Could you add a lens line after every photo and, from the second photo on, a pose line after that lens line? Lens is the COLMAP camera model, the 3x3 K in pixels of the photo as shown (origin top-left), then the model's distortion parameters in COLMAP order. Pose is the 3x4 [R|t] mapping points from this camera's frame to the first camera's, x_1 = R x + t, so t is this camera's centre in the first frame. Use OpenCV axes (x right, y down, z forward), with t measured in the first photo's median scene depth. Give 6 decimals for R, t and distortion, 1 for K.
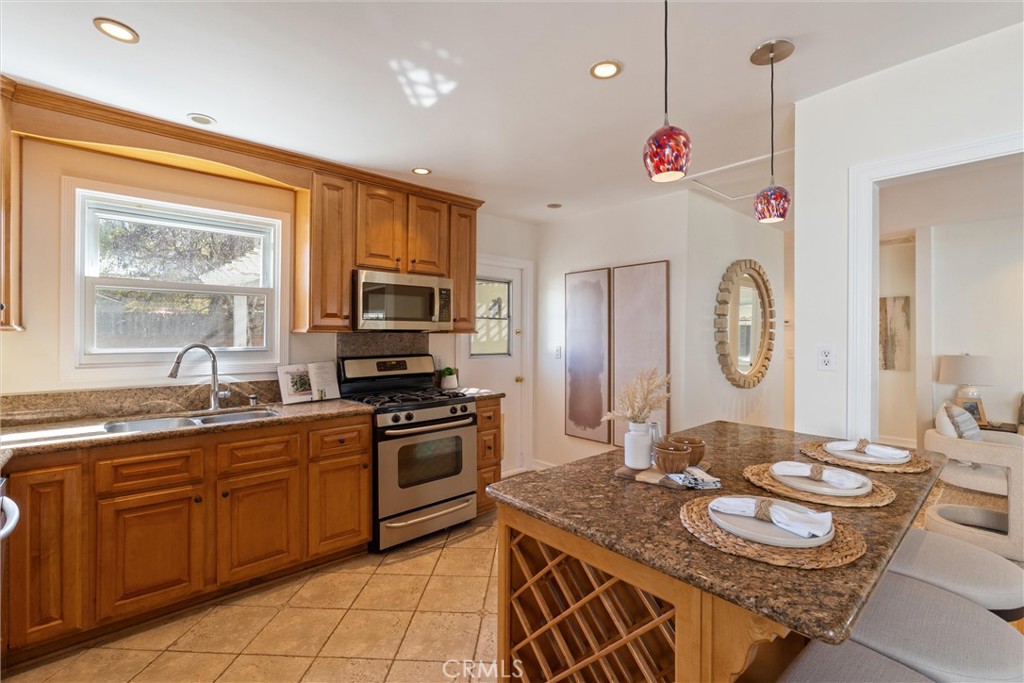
lens RADIAL K [[455.9, 0, 513.3], [0, 455.9, 333.0], [0, 0, 1]] dist [-0.000714, 0.000756]
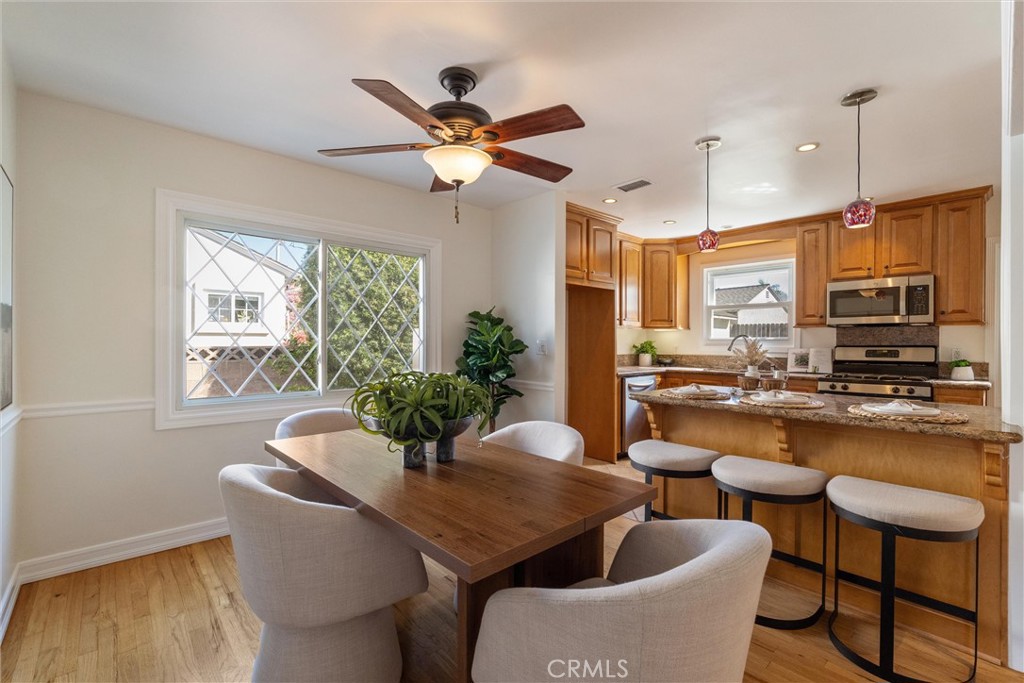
lens RADIAL K [[455.9, 0, 513.2], [0, 455.9, 344.8], [0, 0, 1]] dist [-0.000714, 0.000756]
pose [[0.002005, 0.002835, -0.999994, 1.063334], [-0.003390, 0.999990, 0.002829, 0.053752], [0.999992, 0.003385, 0.002015, 0.009708]]
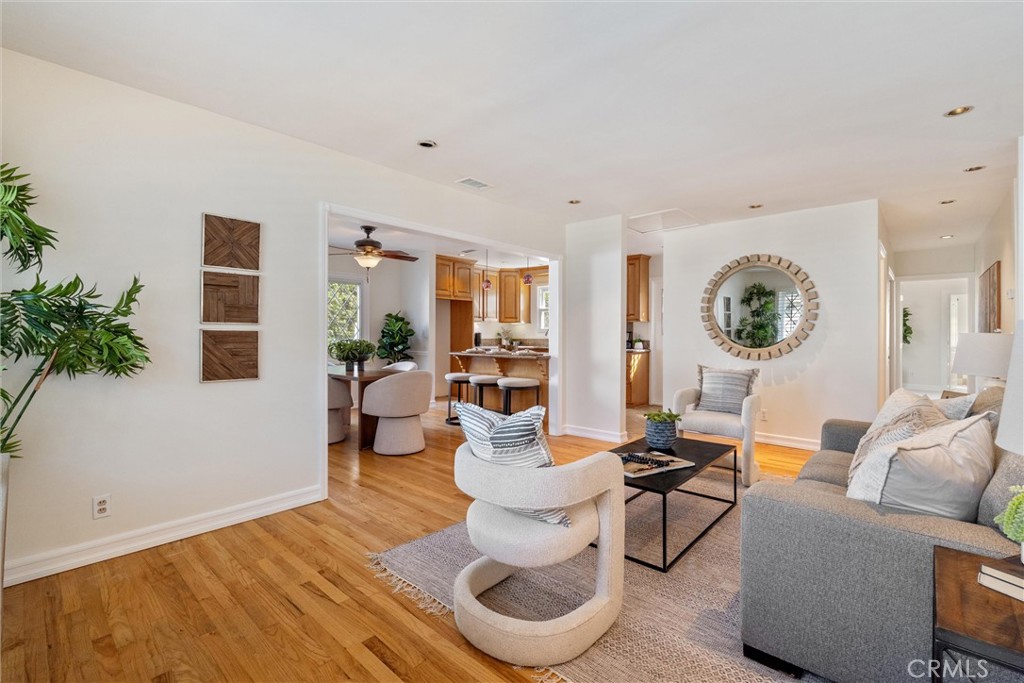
lens RADIAL K [[455.9, 0, 515.0], [0, 455.9, 332.3], [0, 0, 1]] dist [-0.000714, 0.000756]
pose [[0.102283, -0.007433, -0.994728, 2.109990], [-0.001332, 0.999970, -0.007609, 0.075381], [0.994754, 0.002103, 0.102270, 0.290852]]
